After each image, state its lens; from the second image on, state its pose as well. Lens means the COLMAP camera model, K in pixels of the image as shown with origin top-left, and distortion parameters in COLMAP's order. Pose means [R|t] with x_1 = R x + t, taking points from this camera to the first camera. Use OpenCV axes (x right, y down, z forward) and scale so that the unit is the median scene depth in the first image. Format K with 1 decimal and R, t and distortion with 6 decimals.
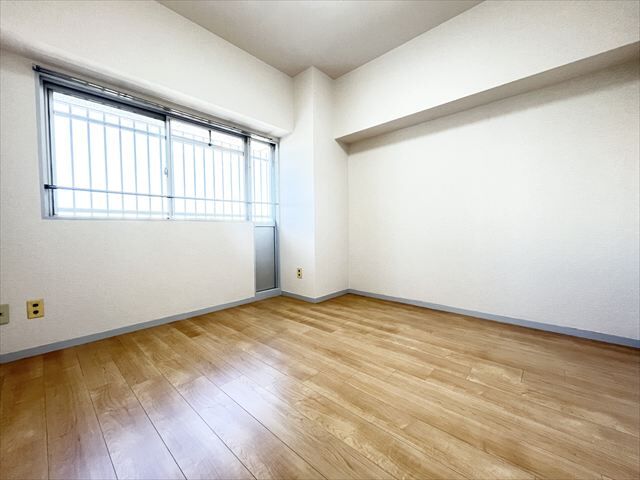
lens RADIAL K [[258.1, 0, 319.6], [0, 258.1, 239.5], [0, 0, 1]] dist [0.000852, 0.000172]
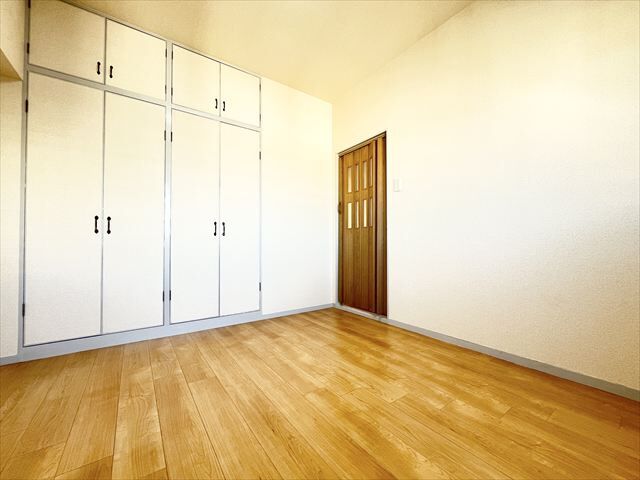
lens RADIAL K [[258.1, 0, 320.1], [0, 258.1, 241.4], [0, 0, 1]] dist [0.000852, 0.000172]
pose [[-0.978486, 0.018196, 0.205510, -0.257584], [0.022407, 0.999584, 0.018184, -0.039369], [-0.205094, 0.022398, -0.978486, 1.918227]]
